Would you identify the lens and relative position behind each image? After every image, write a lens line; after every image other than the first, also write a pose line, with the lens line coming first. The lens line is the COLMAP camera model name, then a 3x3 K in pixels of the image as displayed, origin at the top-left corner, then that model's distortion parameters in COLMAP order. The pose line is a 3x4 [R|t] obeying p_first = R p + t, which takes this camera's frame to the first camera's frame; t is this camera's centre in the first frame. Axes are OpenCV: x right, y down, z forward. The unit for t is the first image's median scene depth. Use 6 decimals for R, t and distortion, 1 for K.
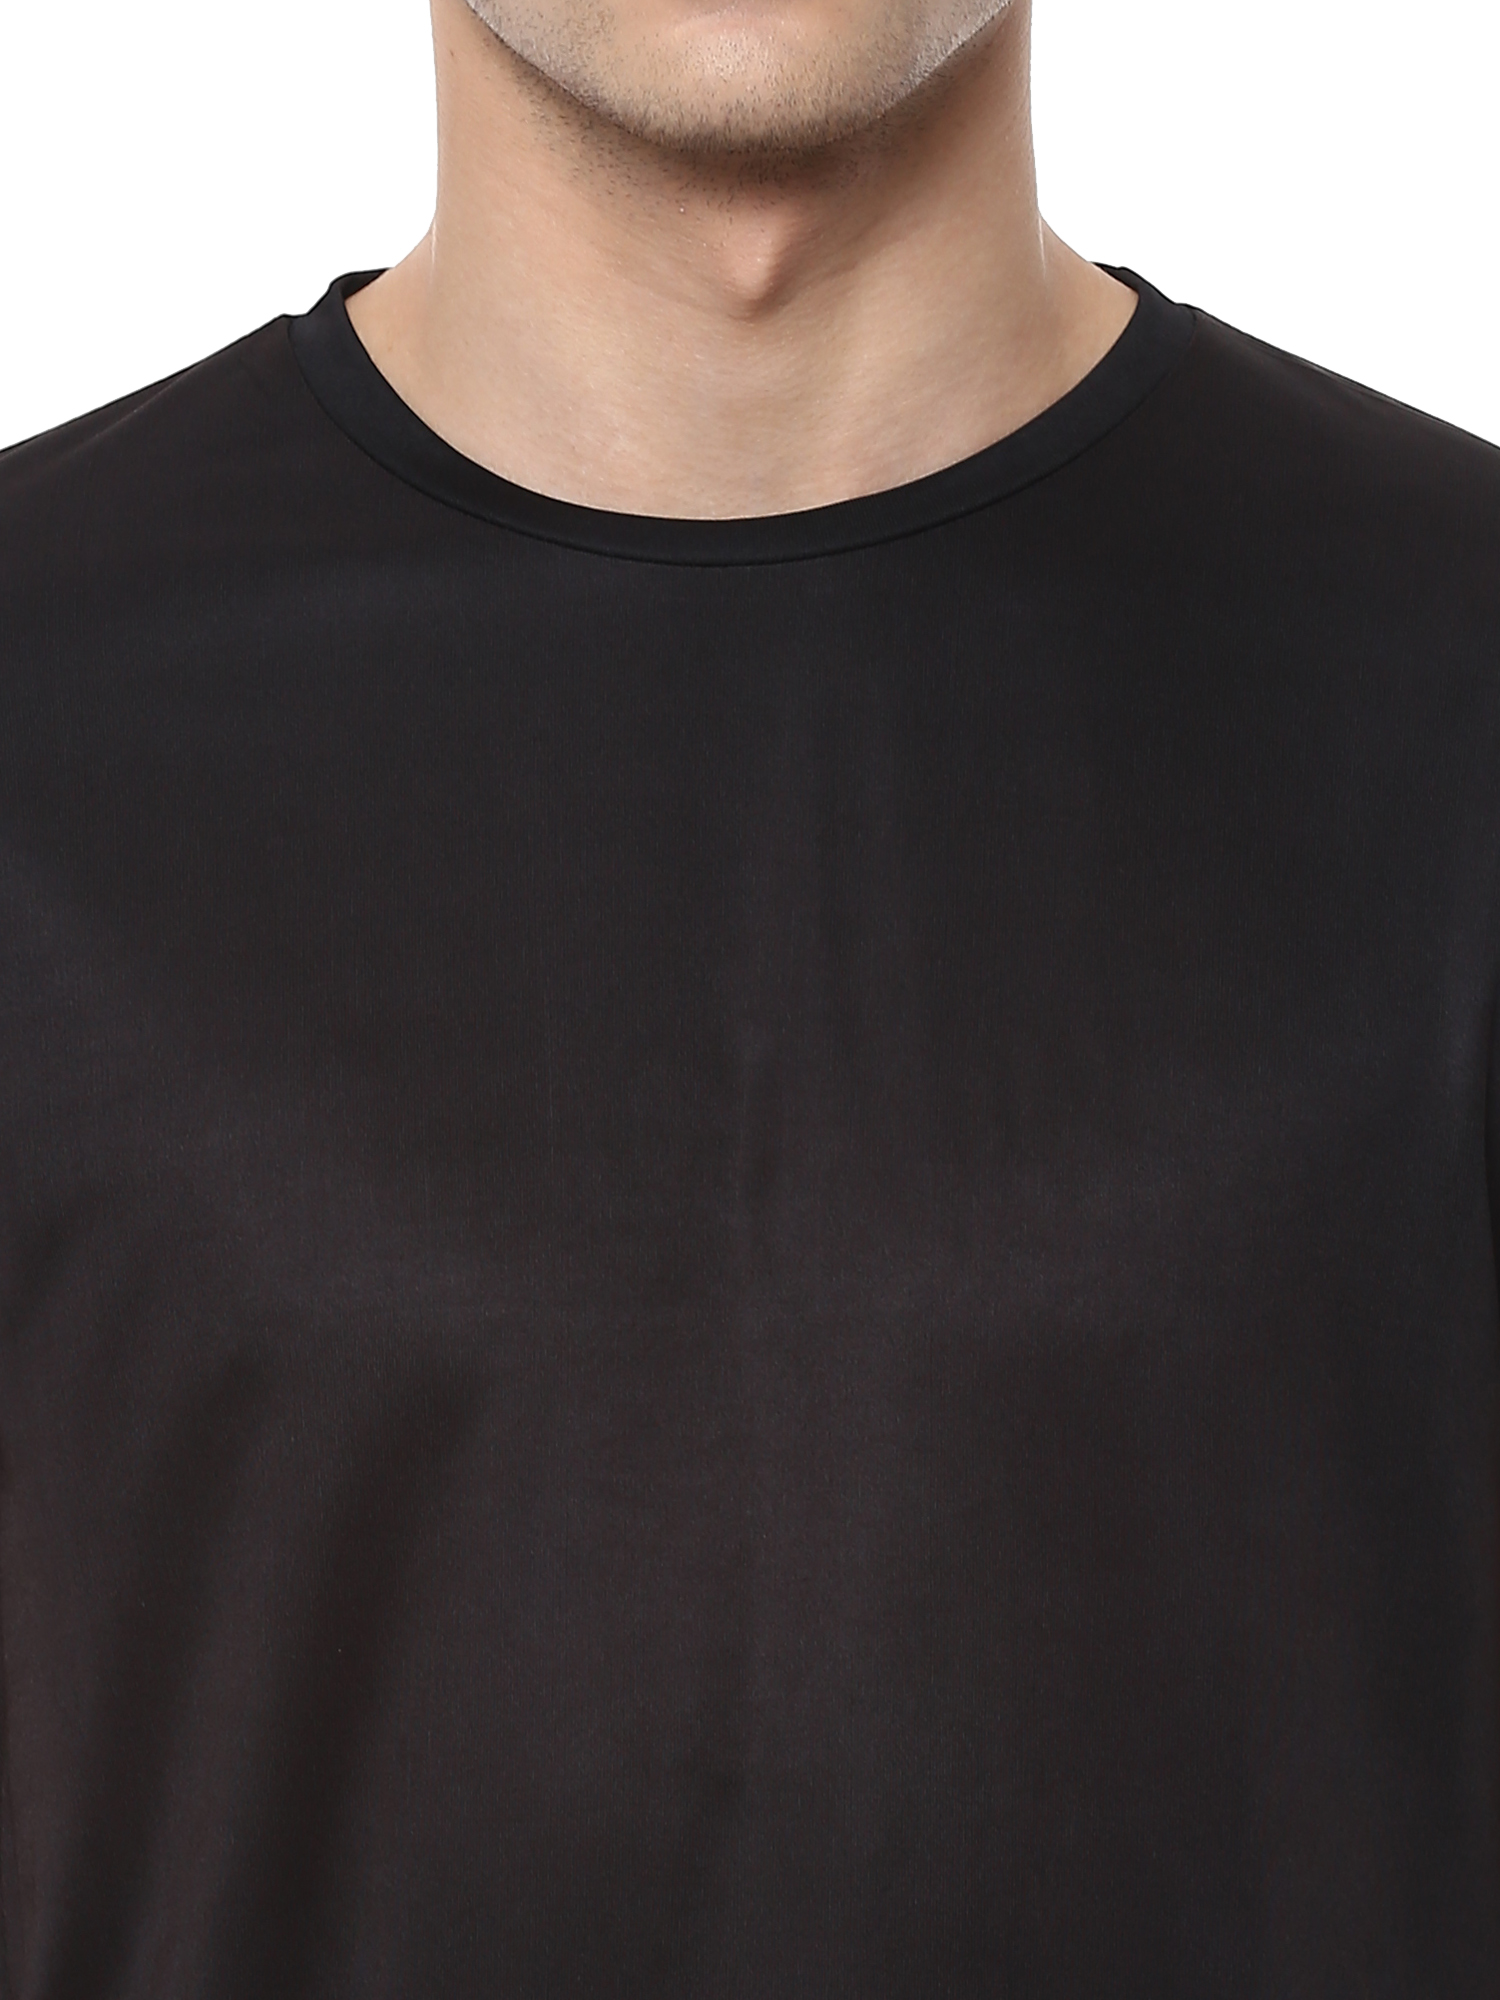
lens RADIAL K [[7363.3, 0, 750.2], [0, 7363.3, 999.9], [0, 0, 1]] dist [-0.281430, 0.000000]
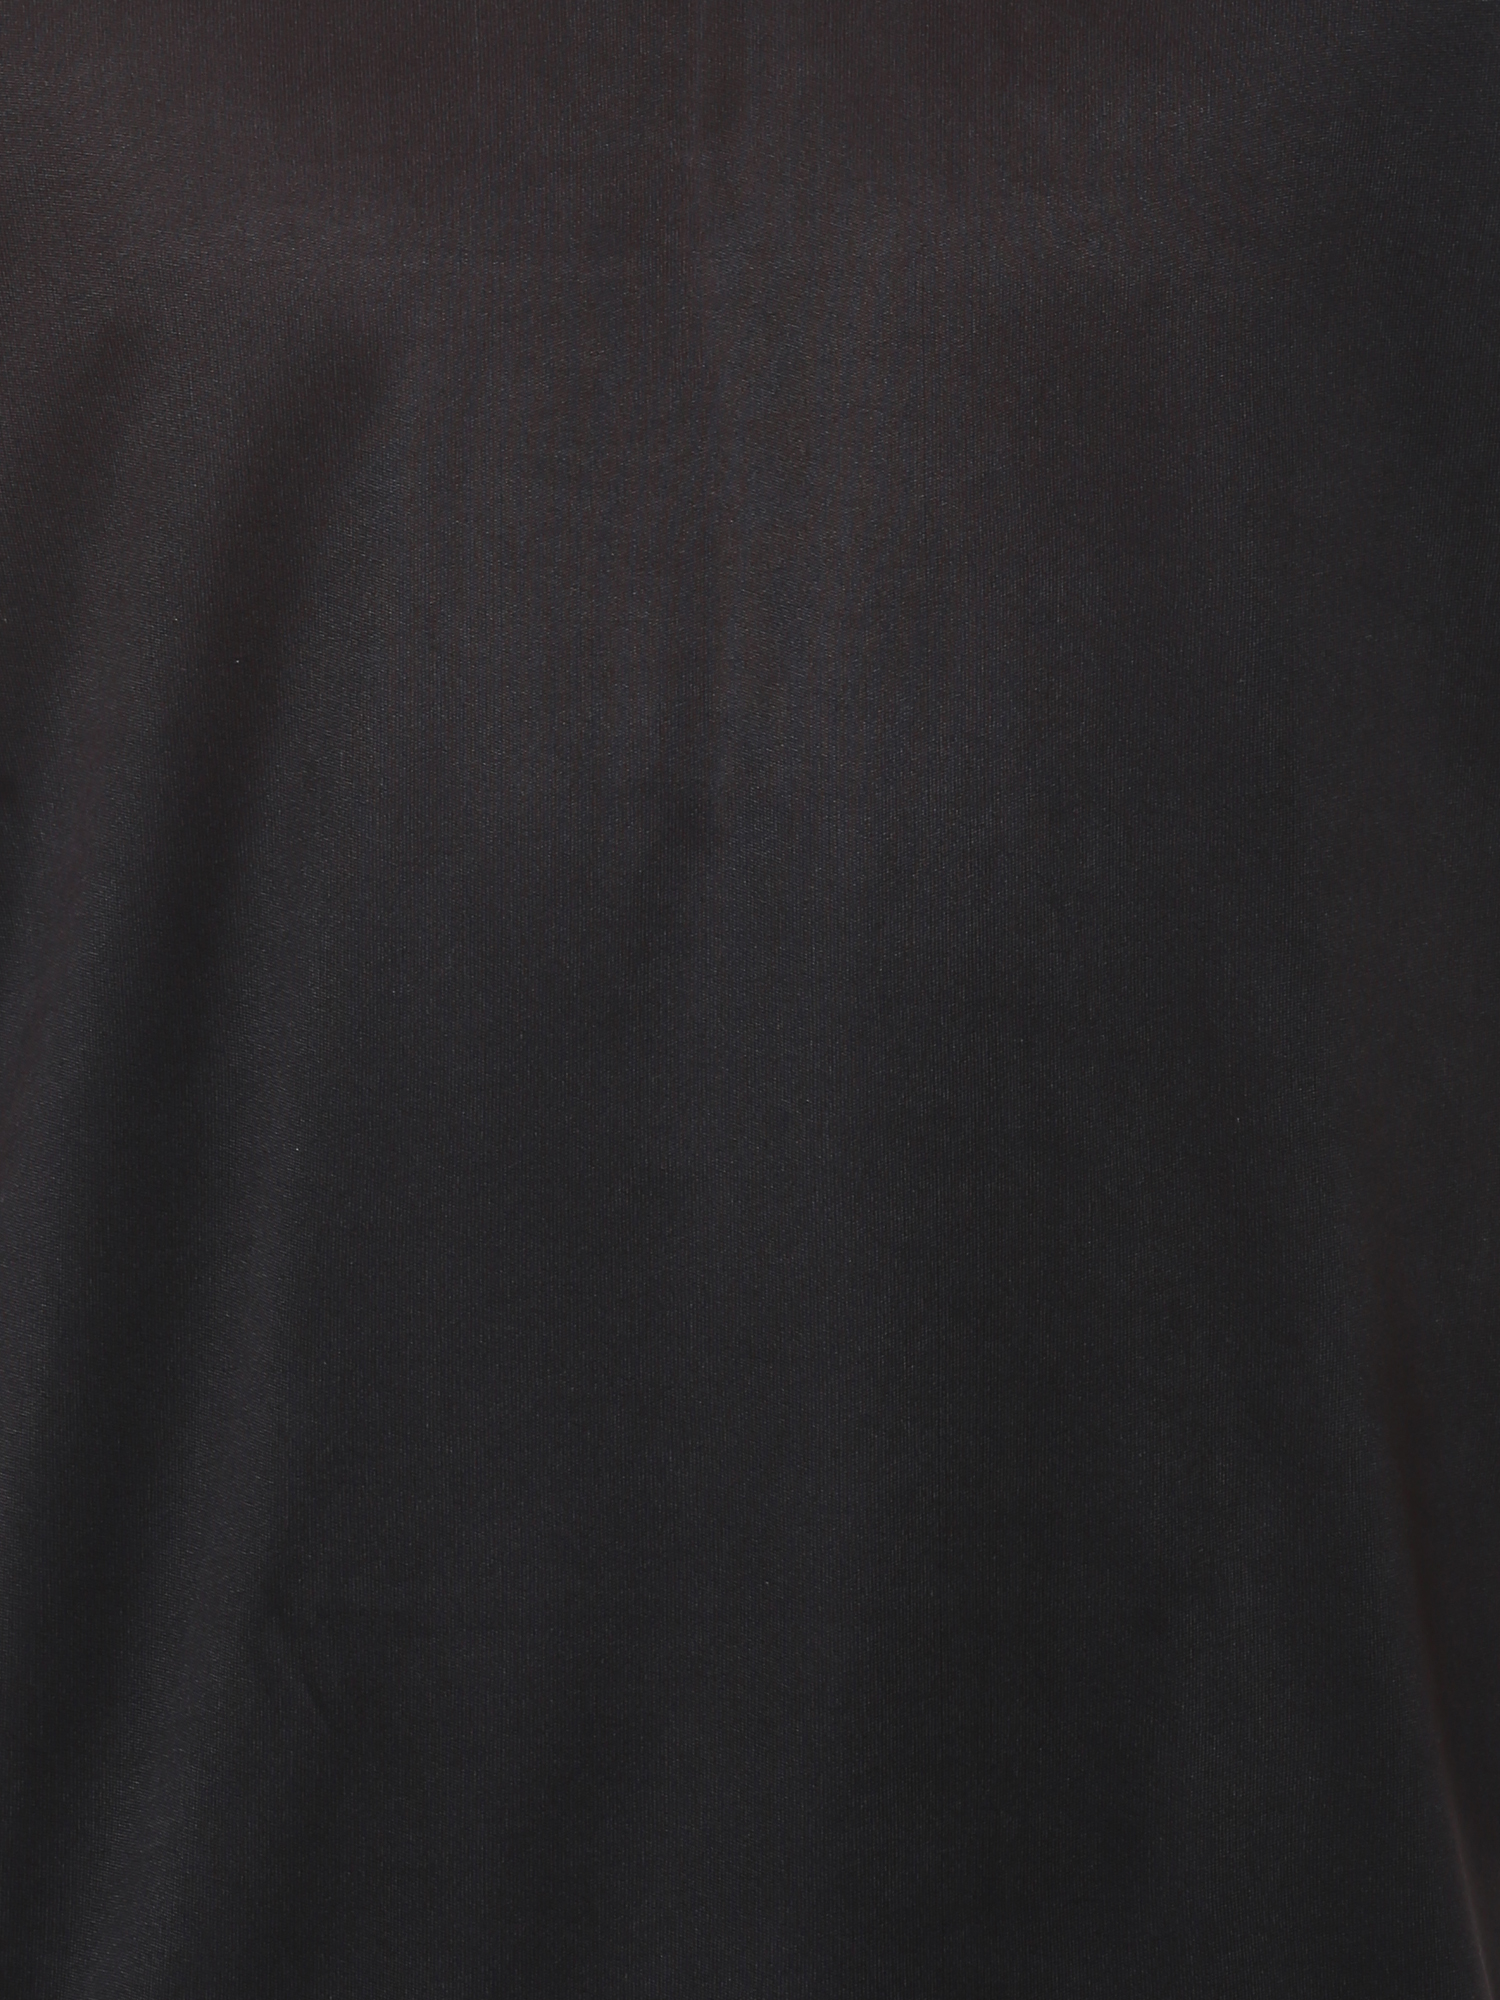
lens RADIAL K [[11260.8, 0, 752.4], [0, 11260.8, 999.8], [0, 0, 1]] dist [-0.457143, 0.000000]
pose [[0.999868, -0.012665, 0.010181, -0.009656], [0.012545, 0.999852, 0.011764, 0.113414], [-0.010328, -0.011635, 0.999879, -0.311774]]
